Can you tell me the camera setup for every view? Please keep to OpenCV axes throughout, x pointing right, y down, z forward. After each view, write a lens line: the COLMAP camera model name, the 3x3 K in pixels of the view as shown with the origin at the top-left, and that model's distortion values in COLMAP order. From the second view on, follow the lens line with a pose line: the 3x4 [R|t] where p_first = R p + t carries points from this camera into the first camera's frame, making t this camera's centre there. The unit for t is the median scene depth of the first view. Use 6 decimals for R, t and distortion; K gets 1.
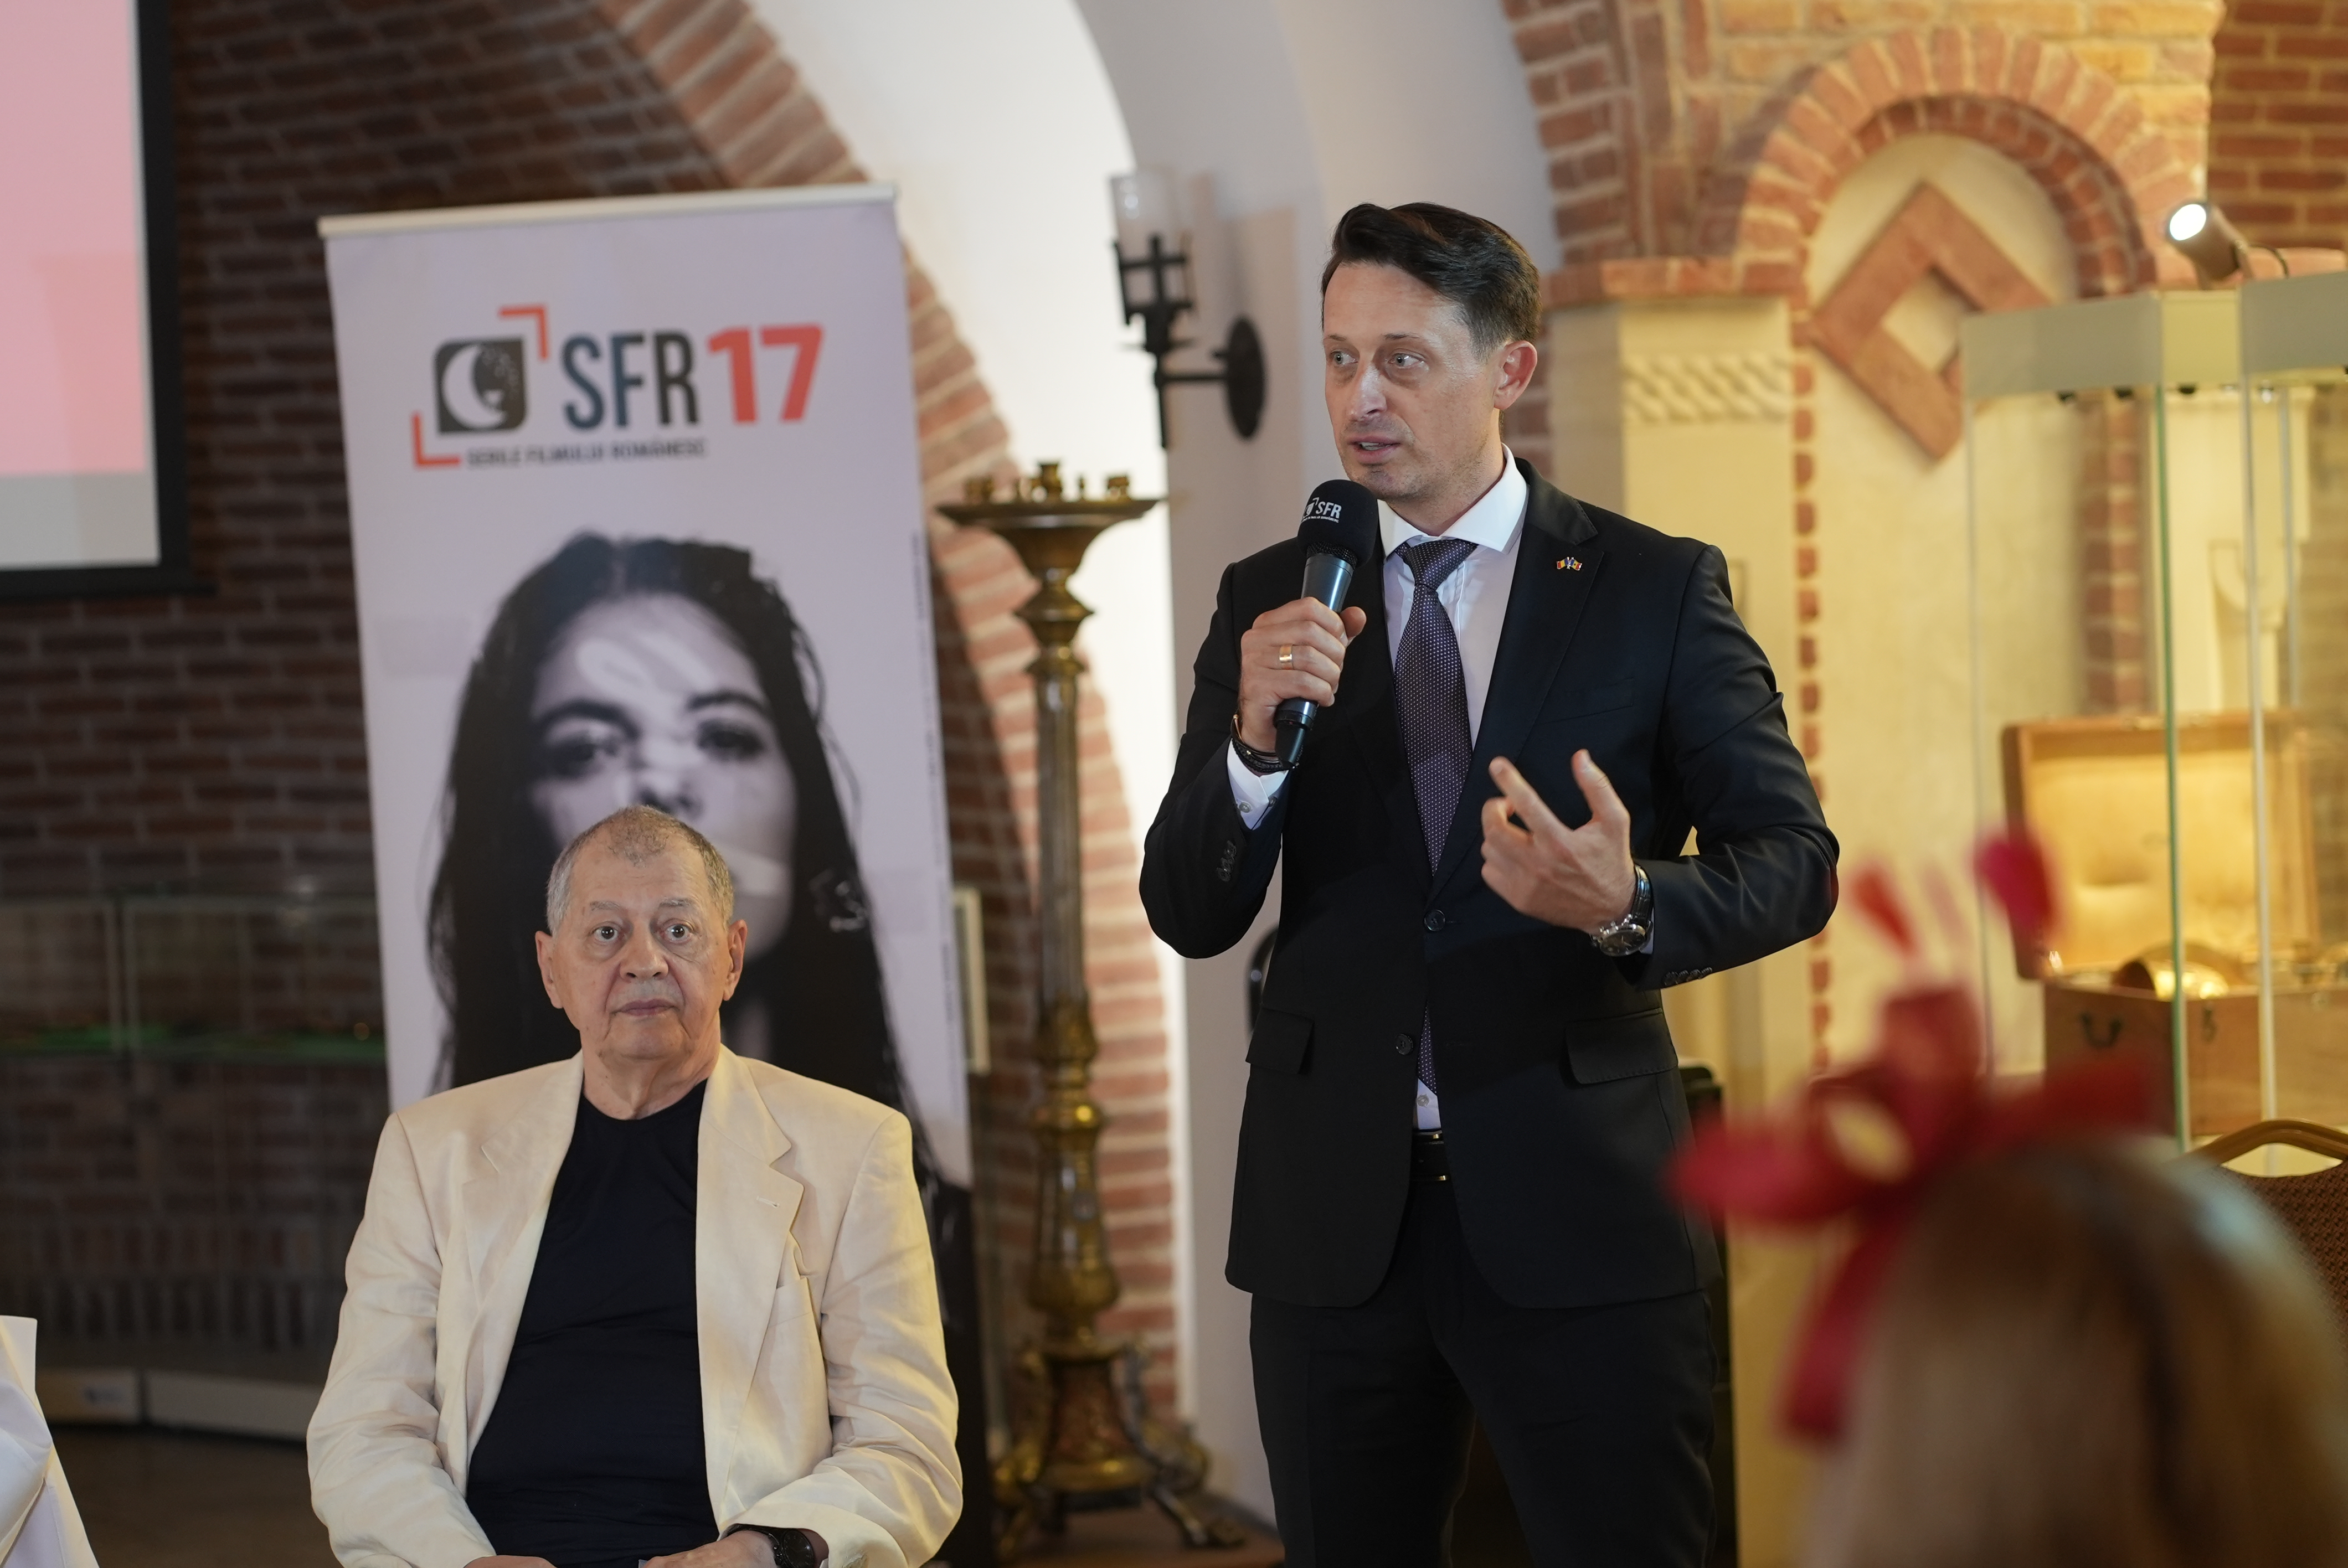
lens RADIAL K [[5443.9, 0, 1174.0], [0, 5443.9, 784.0], [0, 0, 1]] dist [0.082407, -2.078977]
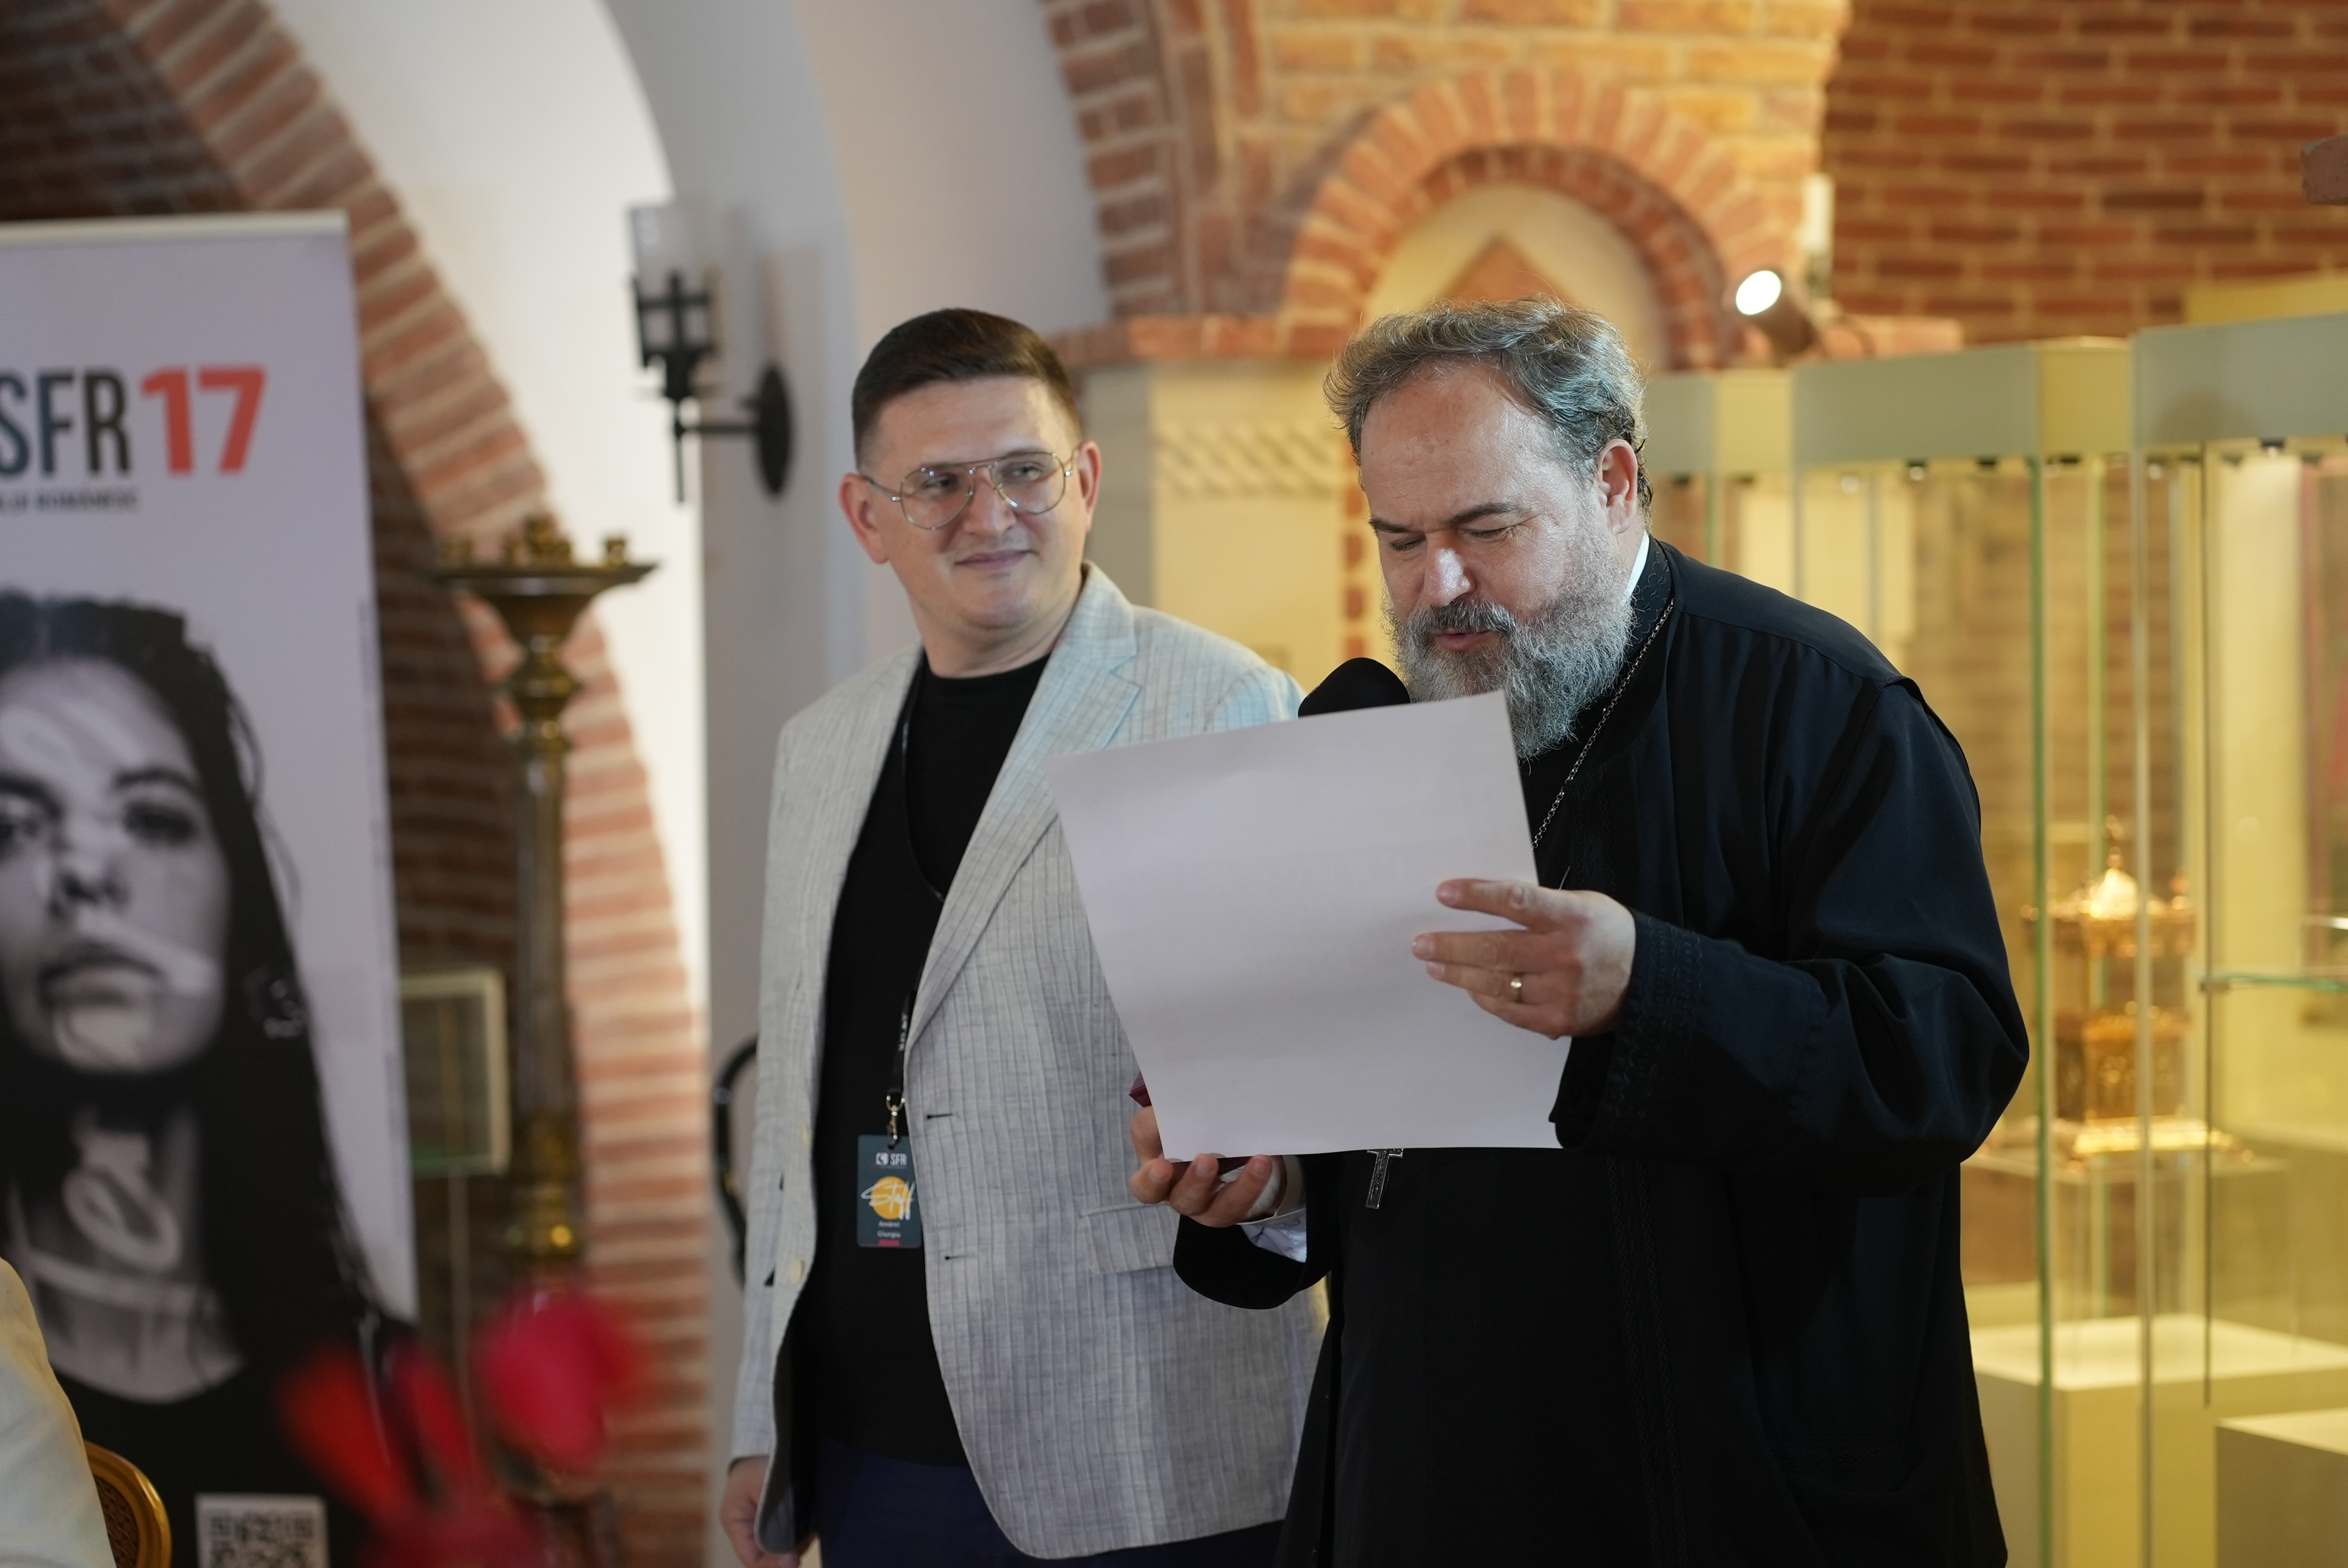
lens RADIAL K [[5443.9, 0, 1174.0], [0, 5443.9, 784.0], [0, 0, 1]] dist [0.082407, -2.078977]
pose [[0.999316, 0.021895, 0.029789, 0.058697], [-0.021898, 0.999760, -0.000212, -0.017551], [-0.029786, -0.000440, 0.999556, 0.087423]]
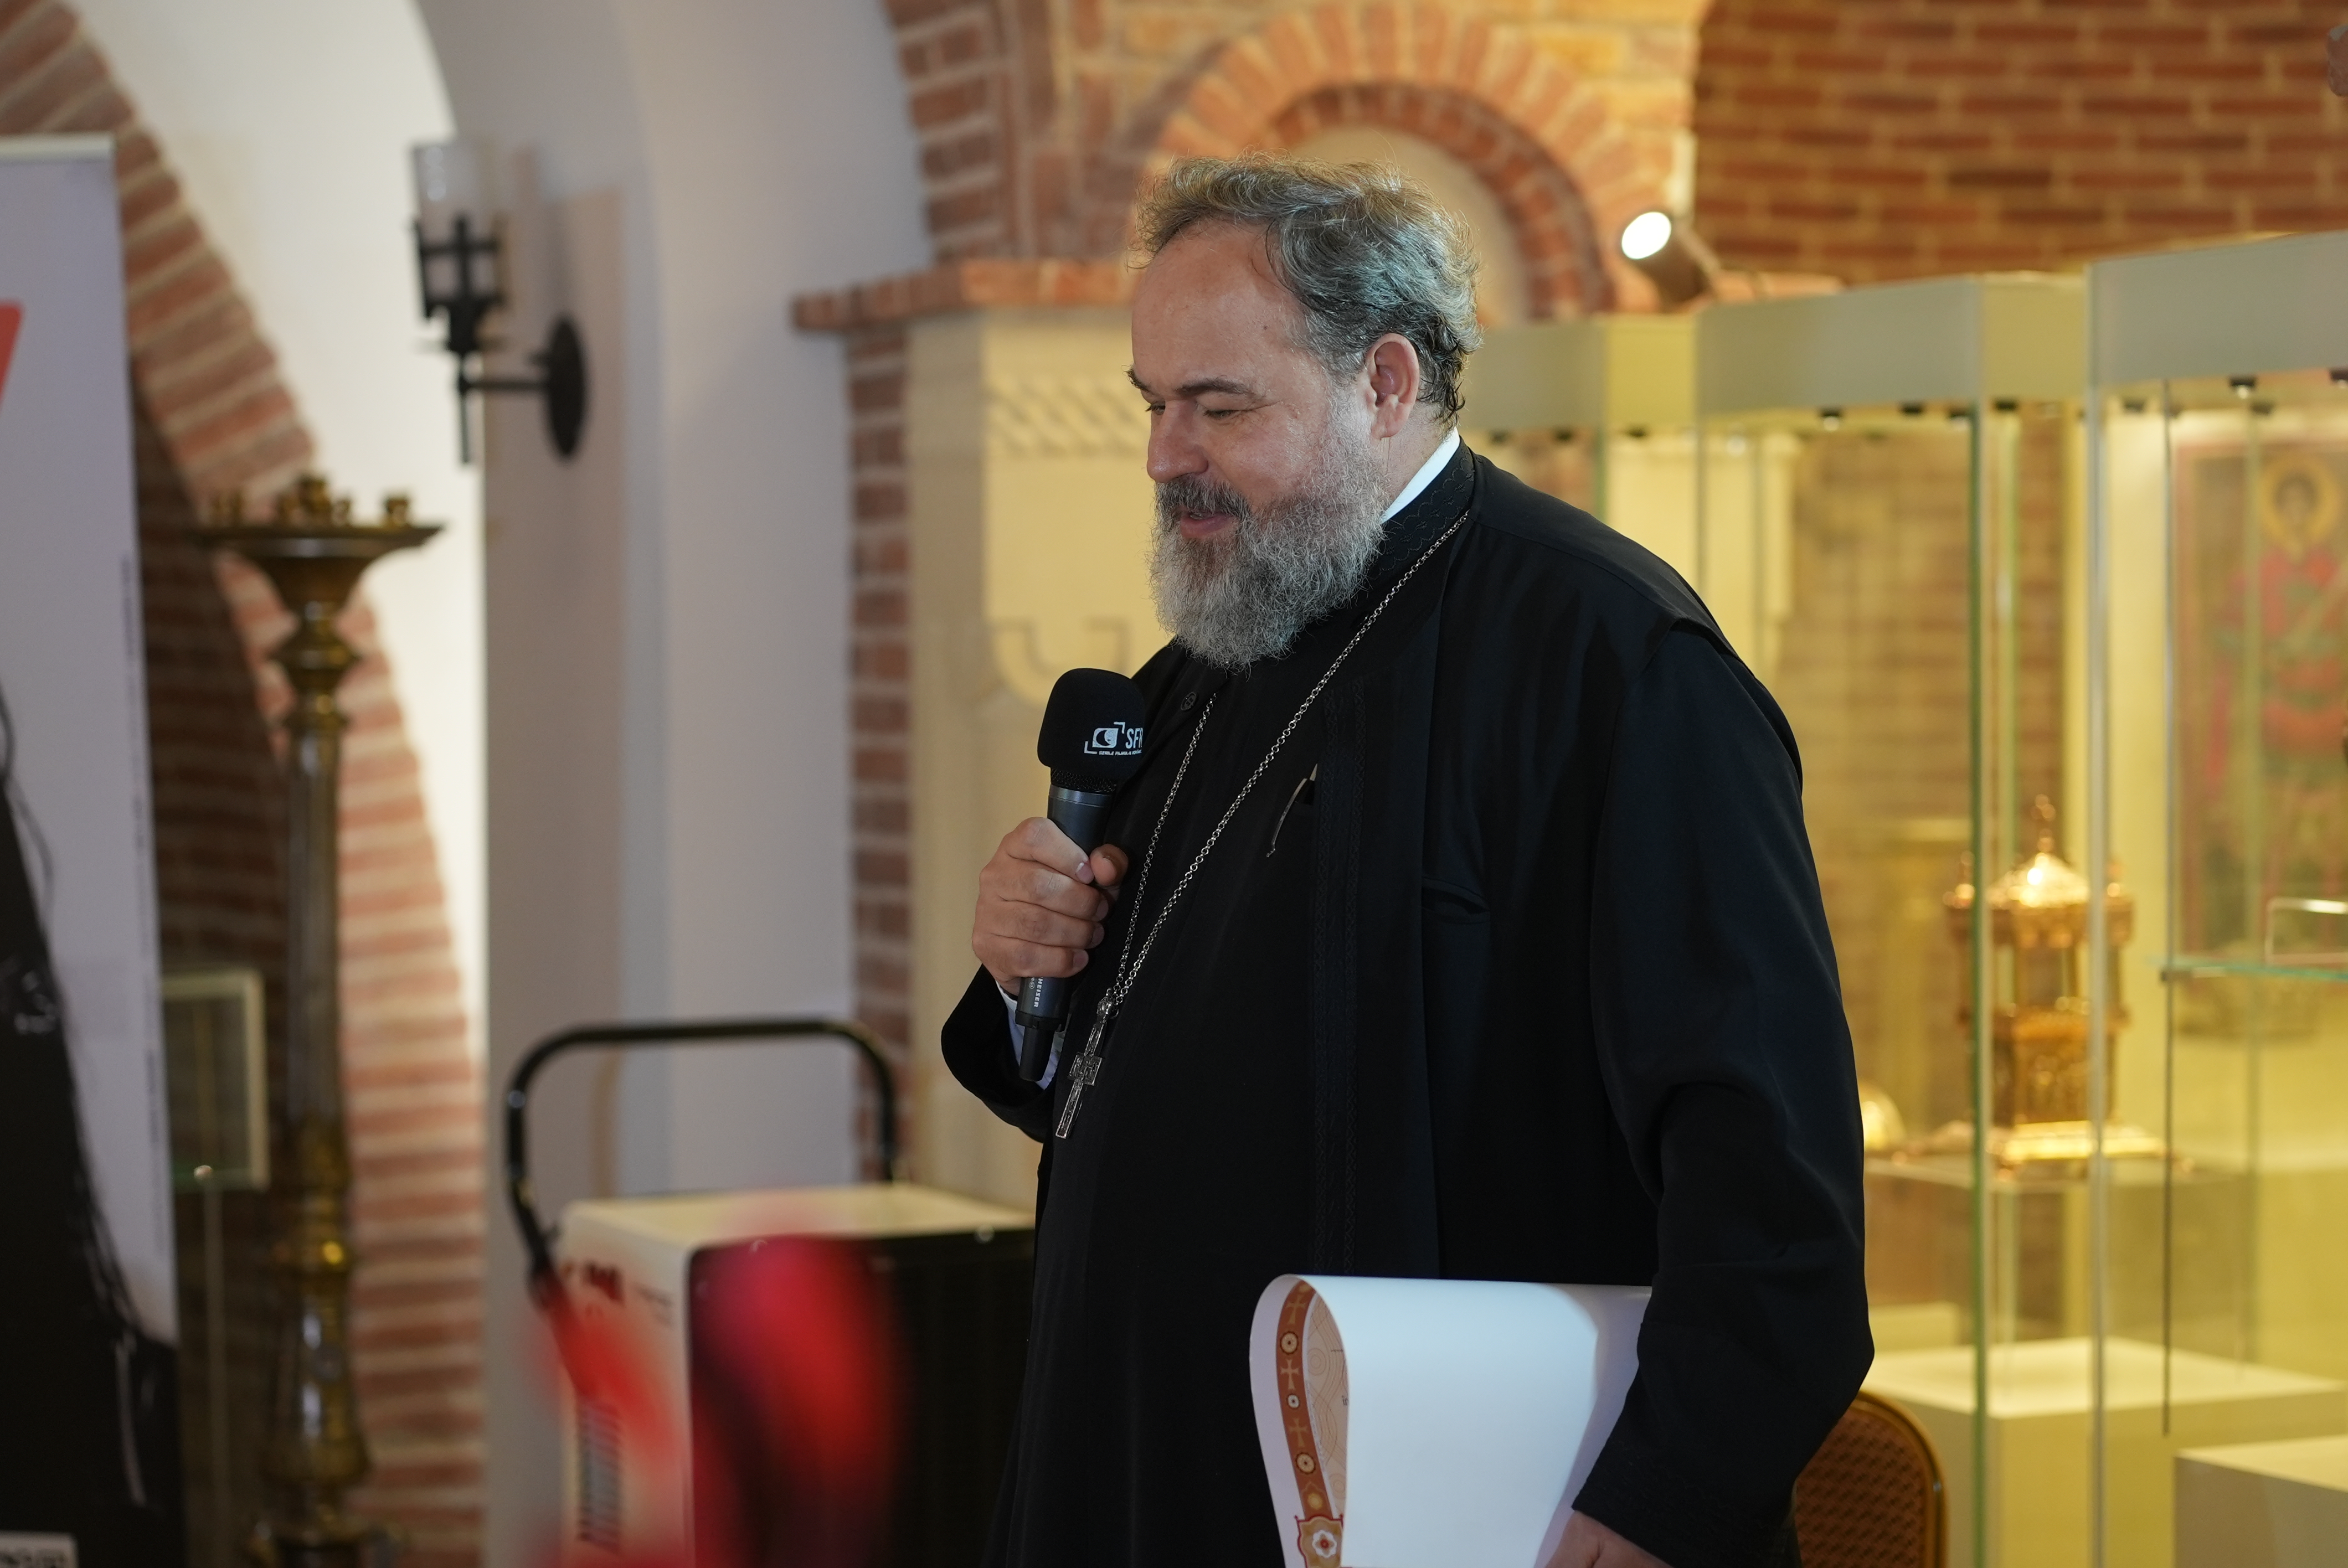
lens RADIAL K [[5443.9, 0, 1174.0], [0, 5443.9, 784.0], [0, 0, 1]] dist [0.082407, -2.078977]
pose [[0.996350, 0.028375, 0.080512, 0.044253], [-0.027804, 0.999580, -0.008204, -0.008756], [-0.080711, 0.005935, 0.996720, 0.153283]]
